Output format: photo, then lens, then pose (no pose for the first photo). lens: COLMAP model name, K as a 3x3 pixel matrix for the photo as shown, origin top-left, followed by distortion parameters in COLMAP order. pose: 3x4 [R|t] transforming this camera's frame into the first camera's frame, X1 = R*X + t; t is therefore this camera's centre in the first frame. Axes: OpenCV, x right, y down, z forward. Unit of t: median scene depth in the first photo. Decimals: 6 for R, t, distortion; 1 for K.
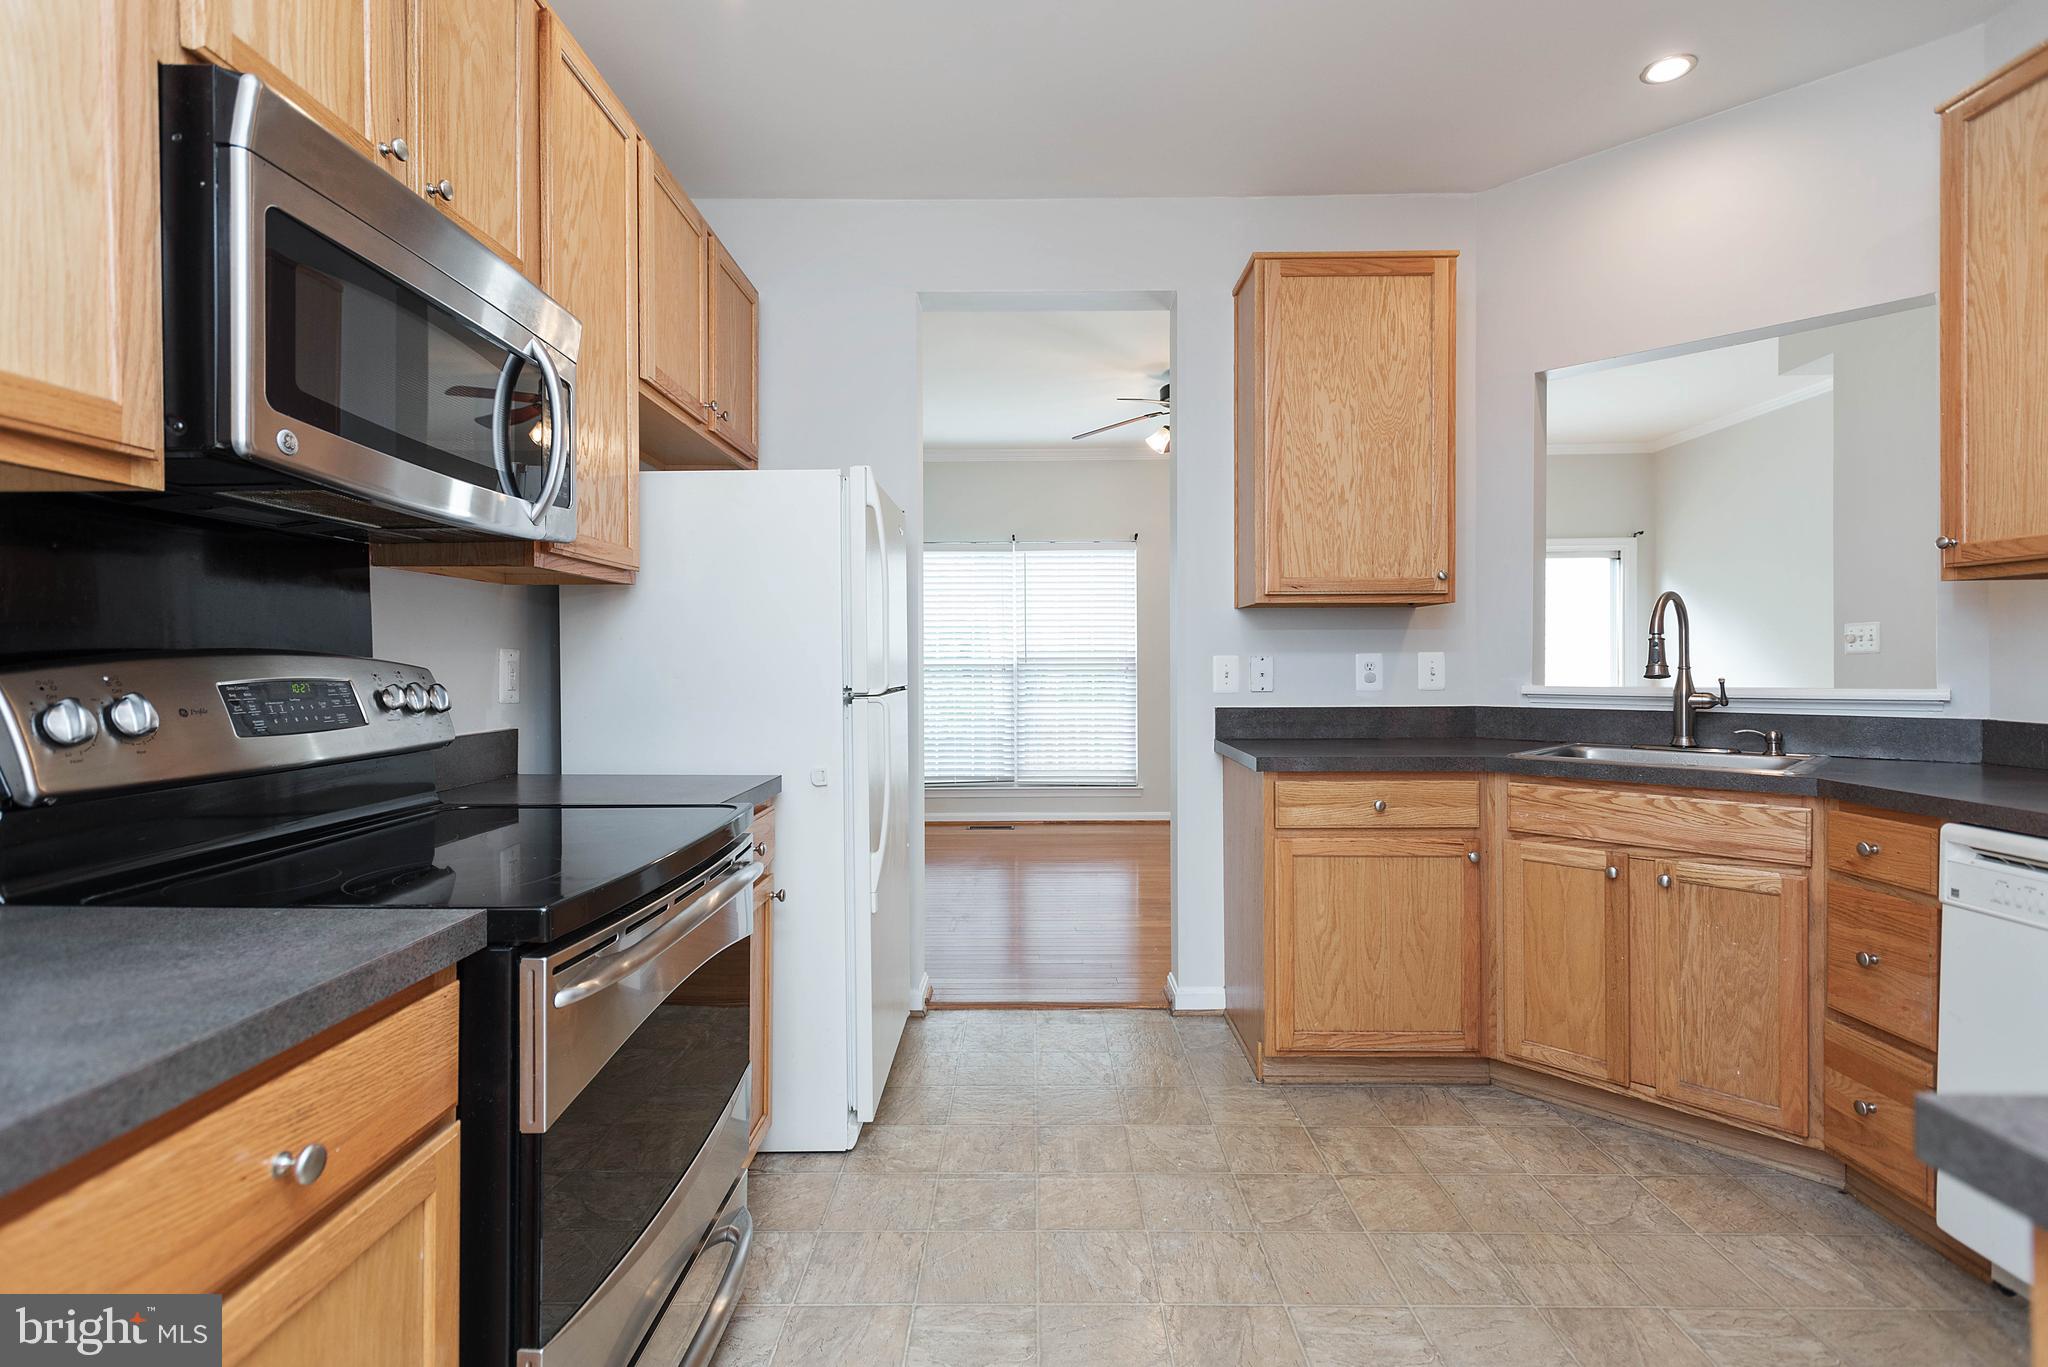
lens RADIAL K [[968.3, 0, 1021.8], [0, 968.3, 674.4], [0, 0, 1]] dist [0.022904, -0.011641]
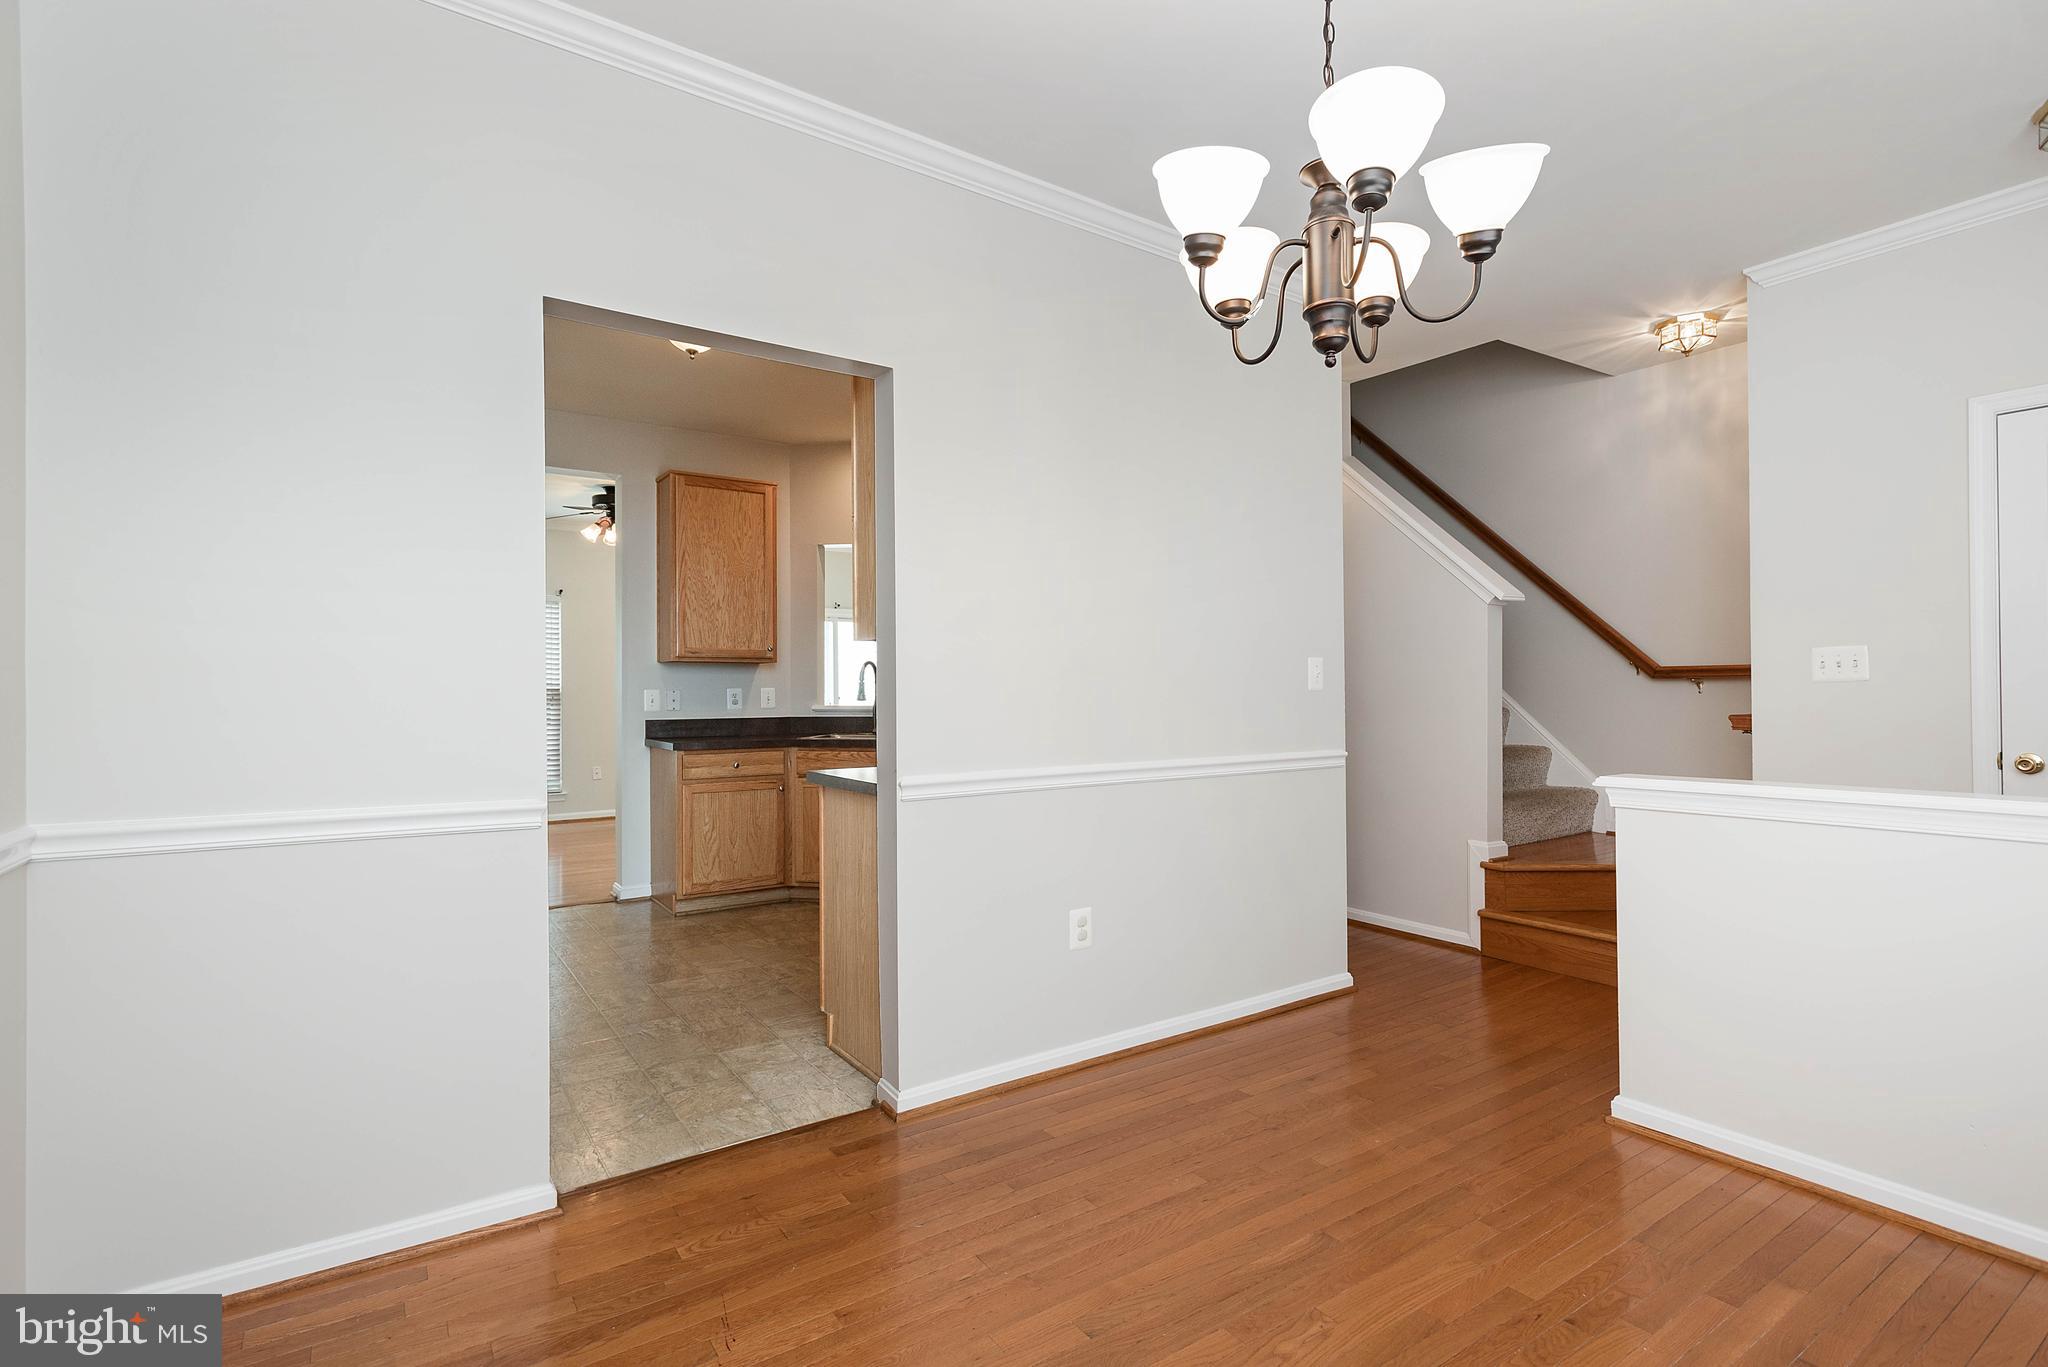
lens RADIAL K [[968.3, 0, 1021.8], [0, 968.3, 674.4], [0, 0, 1]] dist [0.022904, -0.011641]
pose [[0.821842, 0.006177, 0.569683, -0.253446], [0.008790, 0.999685, -0.023519, -0.000593], [-0.569648, 0.024336, 0.821528, -0.862236]]
